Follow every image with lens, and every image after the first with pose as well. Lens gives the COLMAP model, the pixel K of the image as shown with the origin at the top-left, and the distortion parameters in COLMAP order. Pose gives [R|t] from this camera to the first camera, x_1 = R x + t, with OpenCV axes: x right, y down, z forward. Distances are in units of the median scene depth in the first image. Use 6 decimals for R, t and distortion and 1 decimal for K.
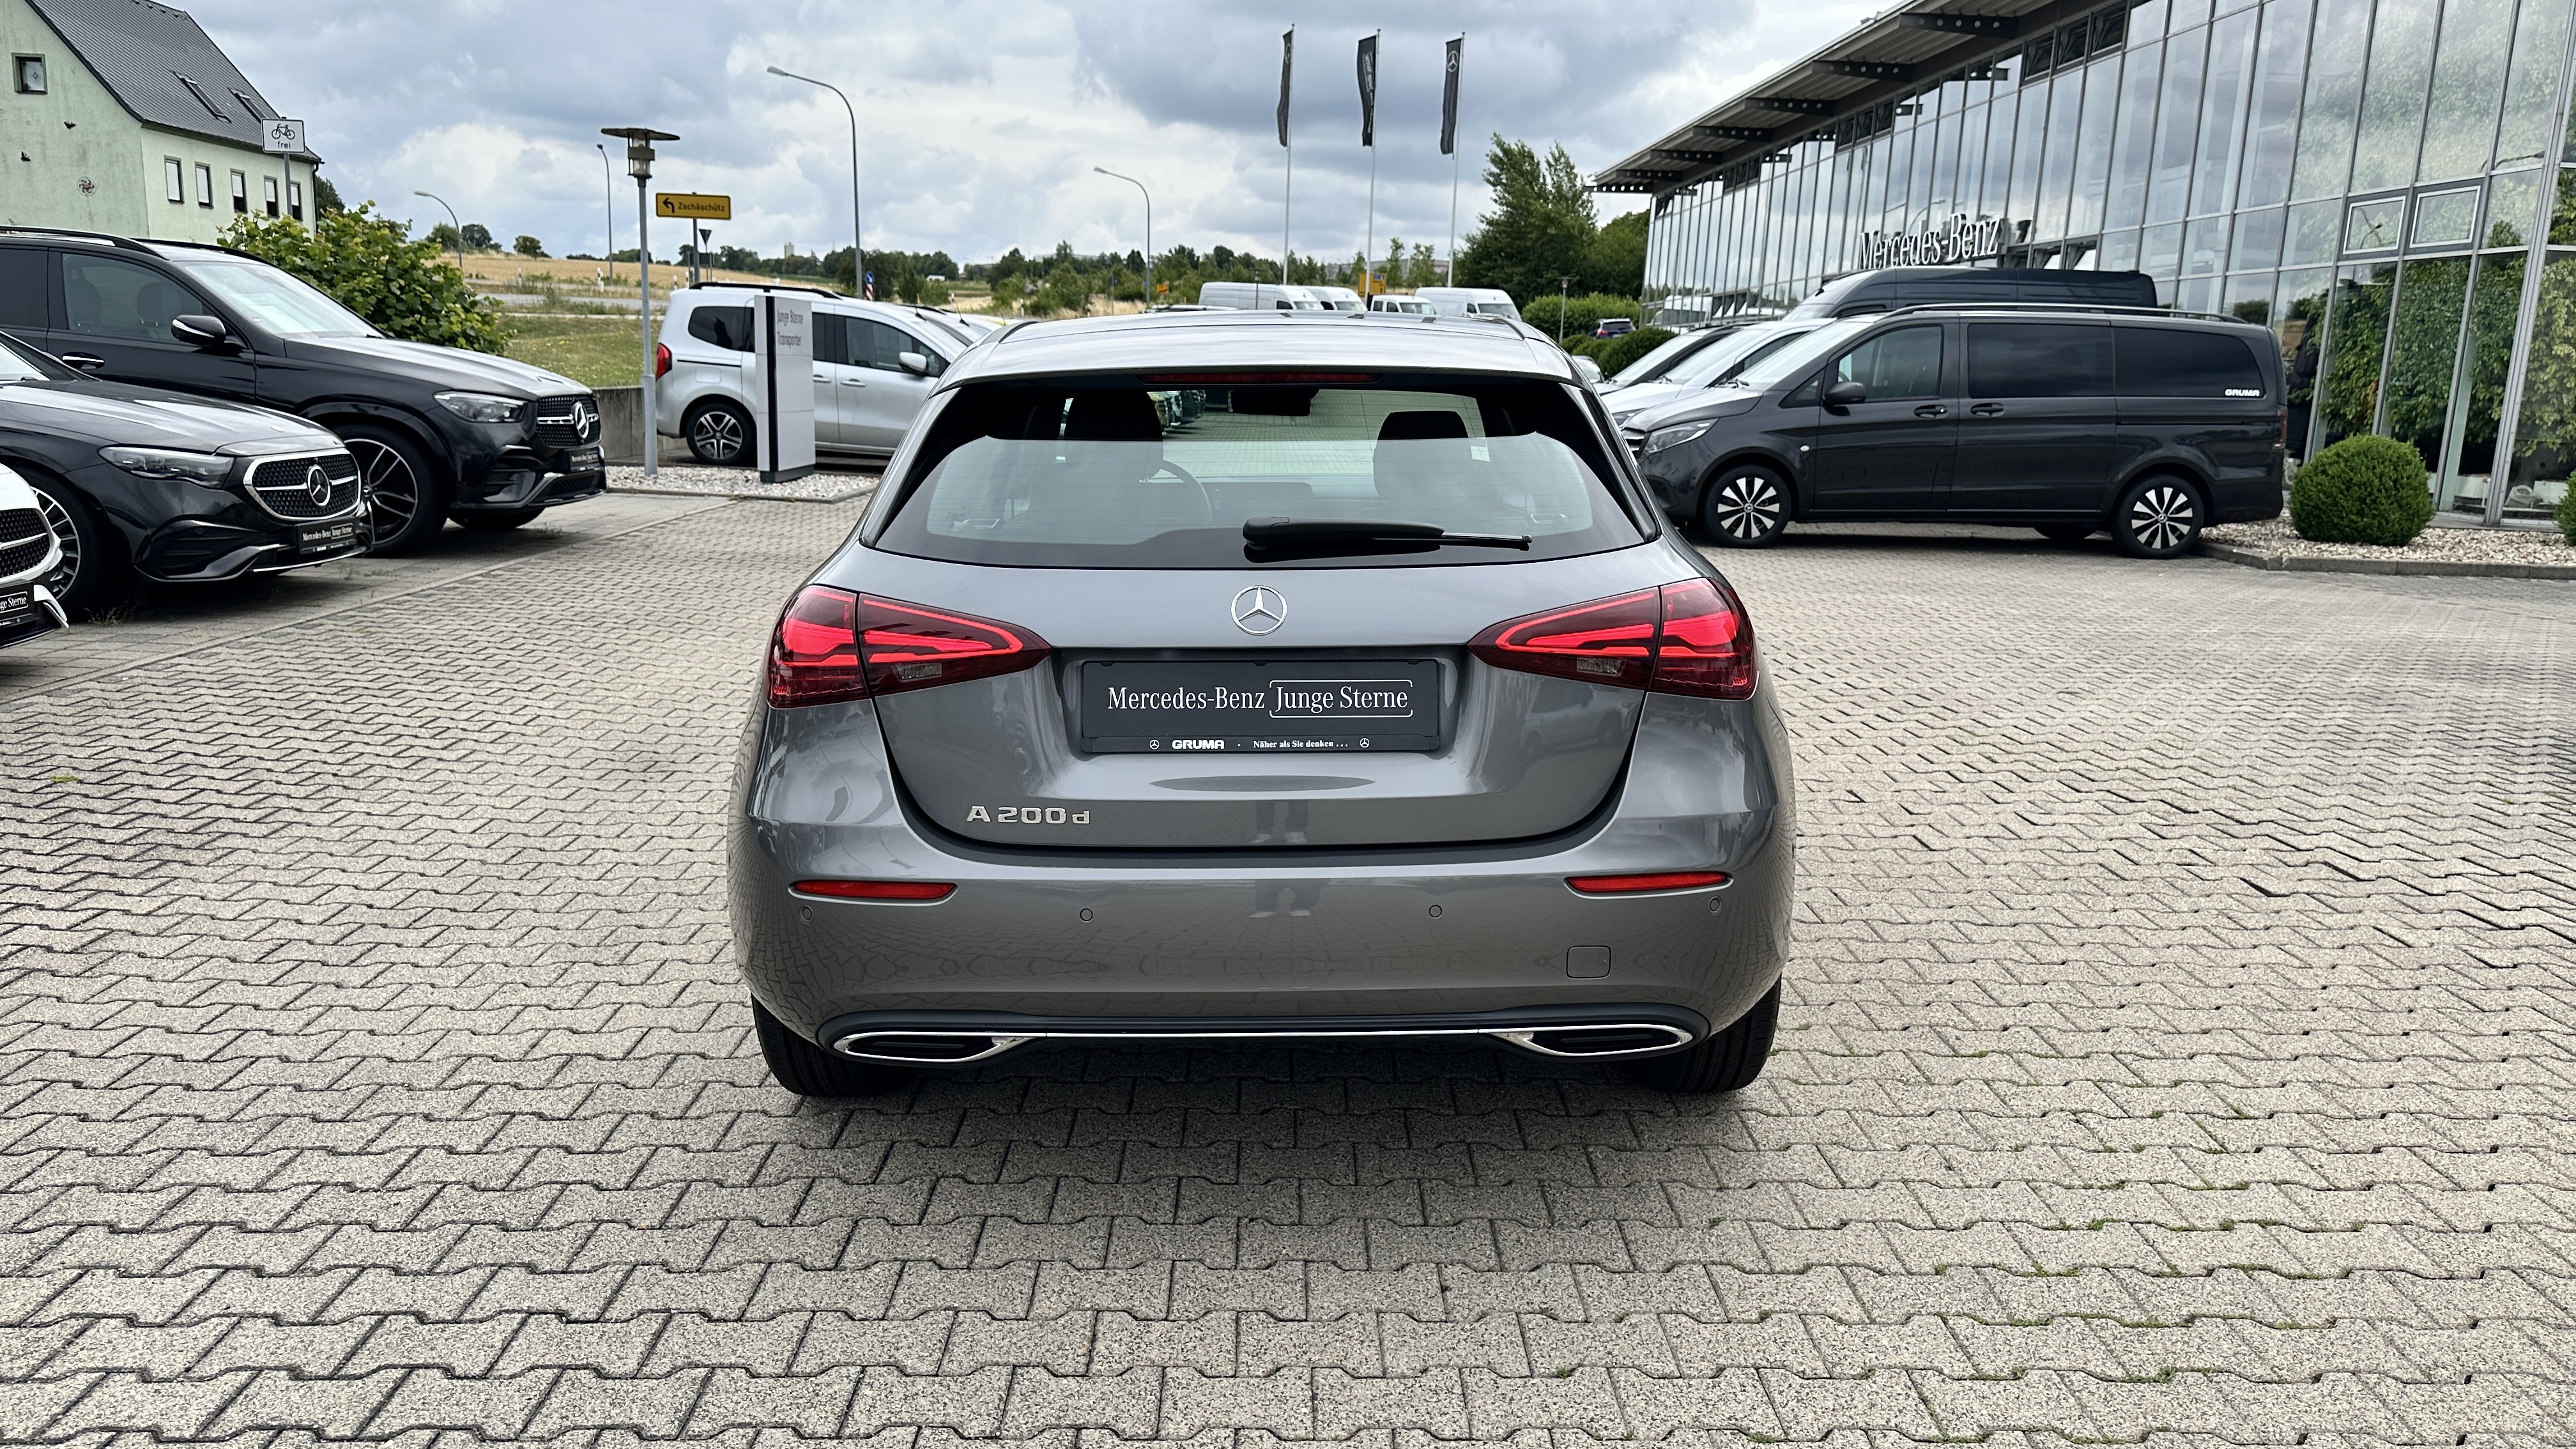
lens RADIAL K [[1835.0, 0, 1302.6], [0, 1835.0, 732.0], [0, 0, 1]] dist [0.051593, -0.059915]
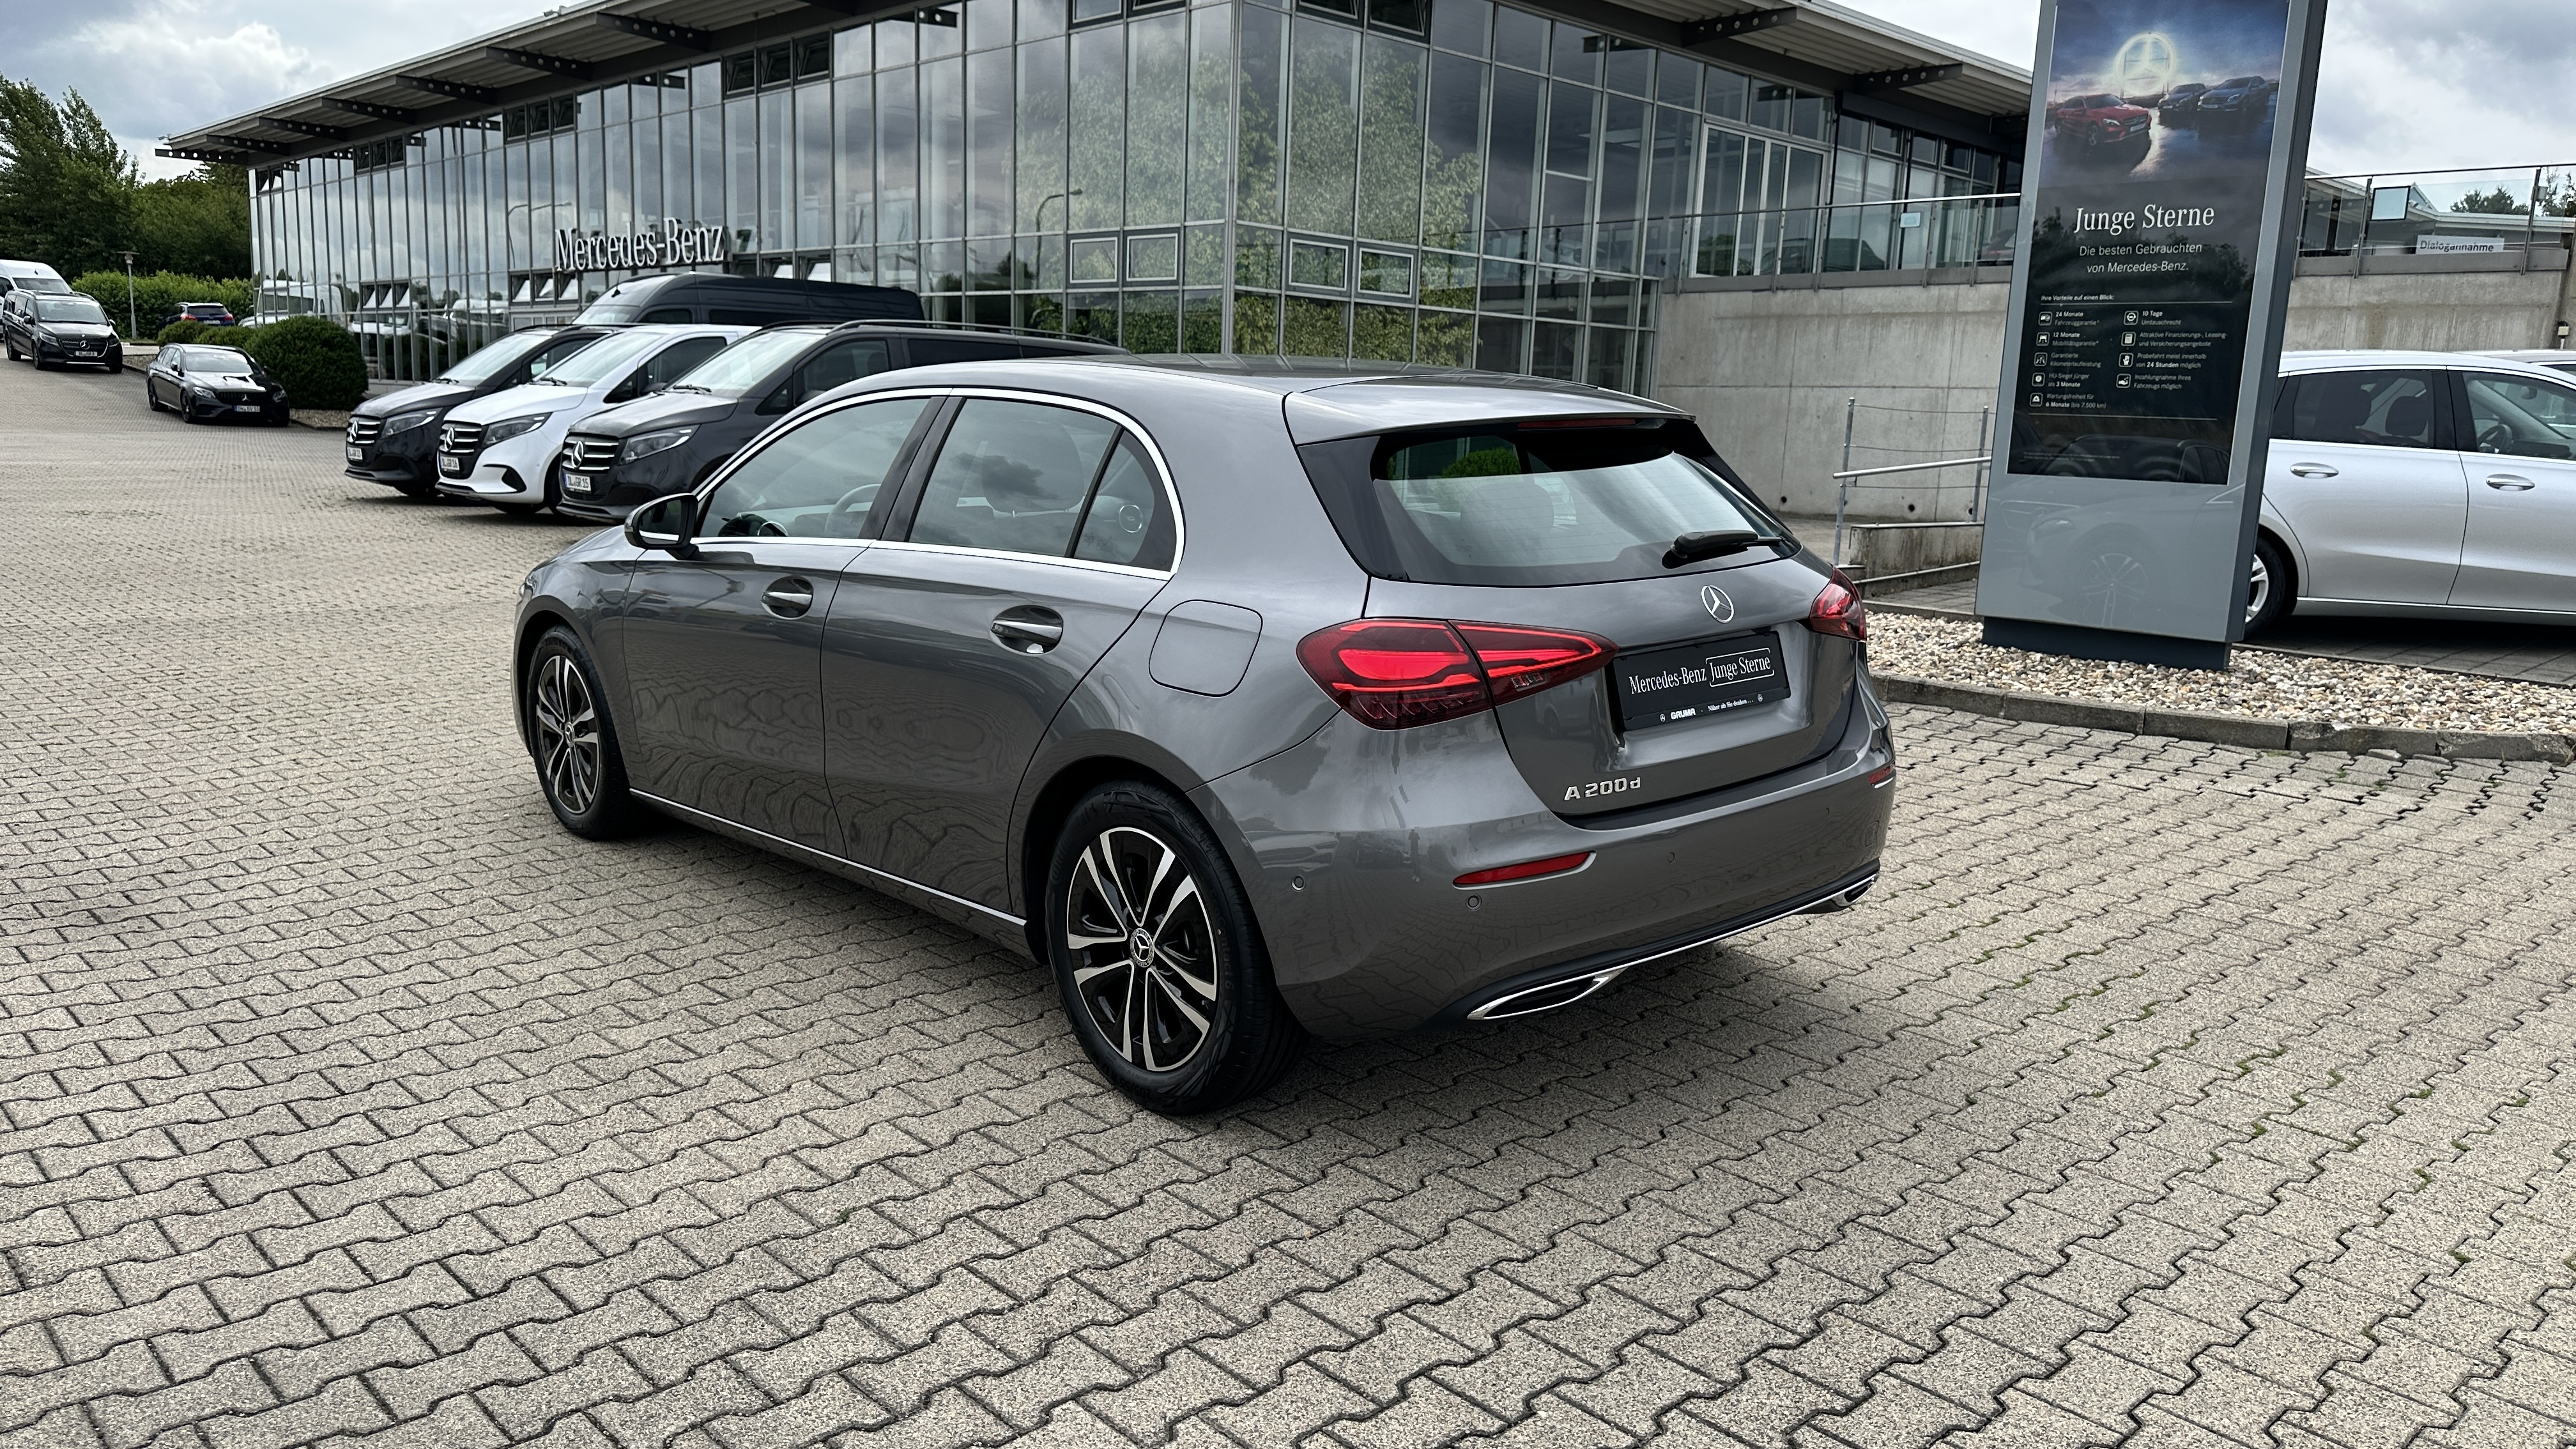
lens RADIAL K [[1827.8, 0, 1347.9], [0, 1827.8, 721.6], [0, 0, 1]] dist [0.043861, -0.058816]
pose [[0.730172, -0.118802, 0.672856, -0.166317], [0.120392, 0.991730, 0.044456, -0.011140], [-0.672573, 0.048546, 0.738437, 0.033254]]
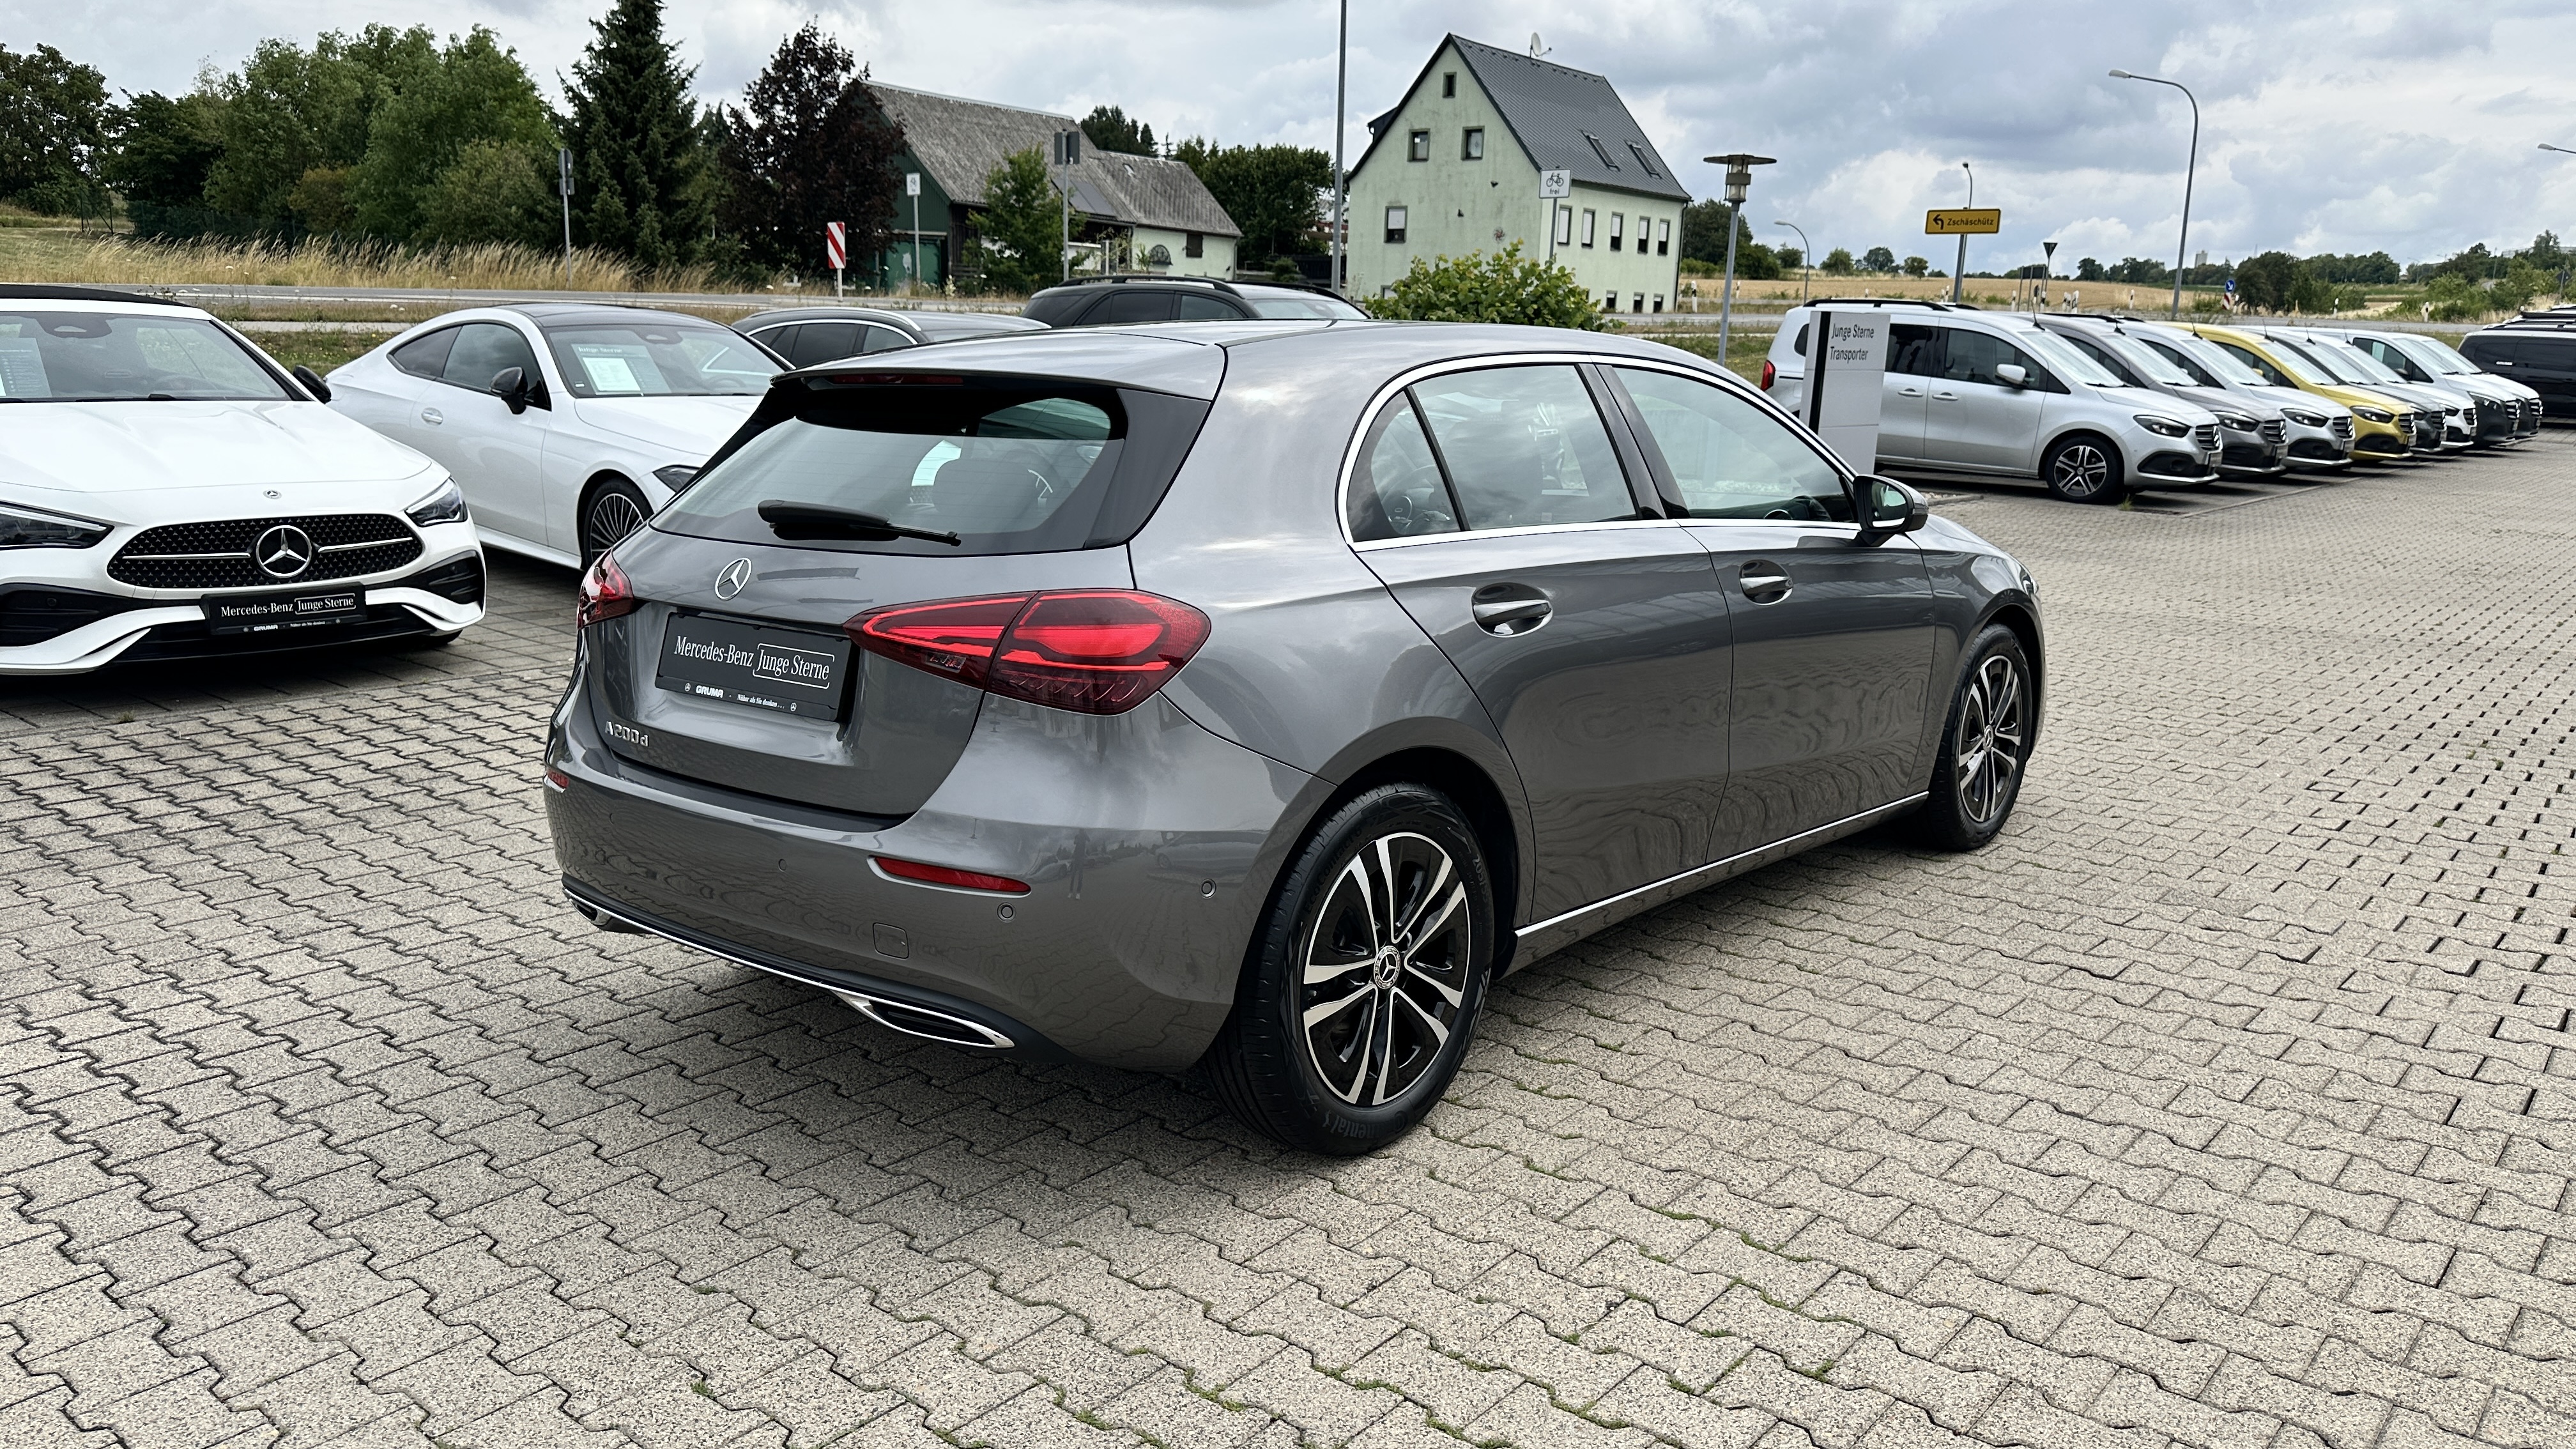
lens RADIAL K [[1835.0, 0, 1302.6], [0, 1835.0, 732.0], [0, 0, 1]] dist [0.051593, -0.059915]
pose [[0.752035, 0.125207, -0.647122, 0.151652], [-0.130771, 0.990618, 0.039696, -0.009768], [0.646020, 0.054773, 0.761353, 0.053769]]
